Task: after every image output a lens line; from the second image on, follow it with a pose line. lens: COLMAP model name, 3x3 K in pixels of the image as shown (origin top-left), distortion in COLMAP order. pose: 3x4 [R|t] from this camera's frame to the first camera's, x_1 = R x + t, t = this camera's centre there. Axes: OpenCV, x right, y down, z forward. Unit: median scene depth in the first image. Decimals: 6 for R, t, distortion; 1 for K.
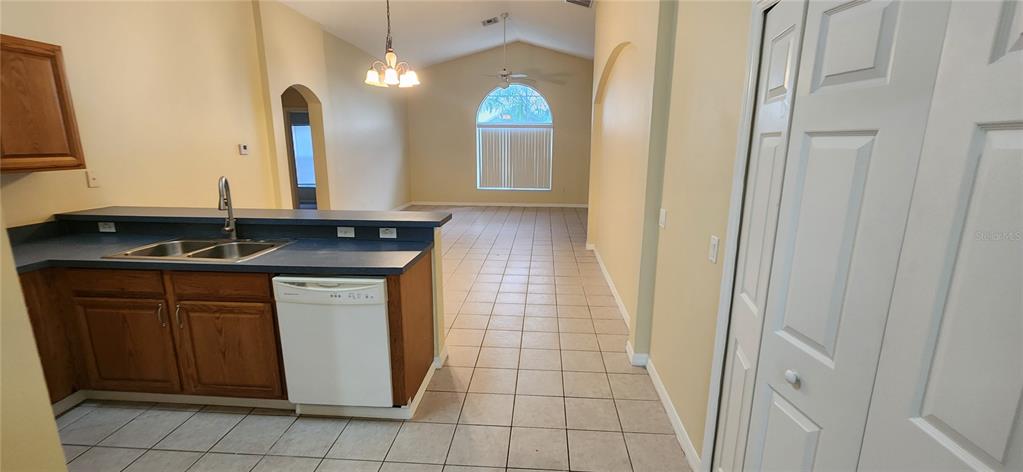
lens RADIAL K [[418.0, 0, 518.1], [0, 418.0, 234.0], [0, 0, 1]] dist [0.001420, 0.000173]
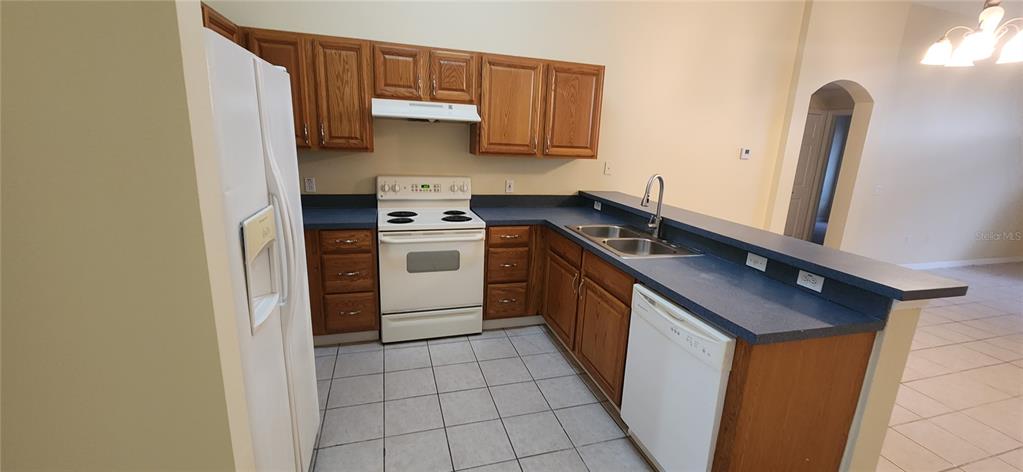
lens RADIAL K [[418.0, 0, 518.1], [0, 418.0, 234.0], [0, 0, 1]] dist [0.001420, 0.000173]
pose [[0.359601, 0.221812, -0.906359, 0.127245], [-0.240845, 0.960486, 0.139502, -0.063709], [0.901488, 0.168127, 0.398813, 0.347206]]
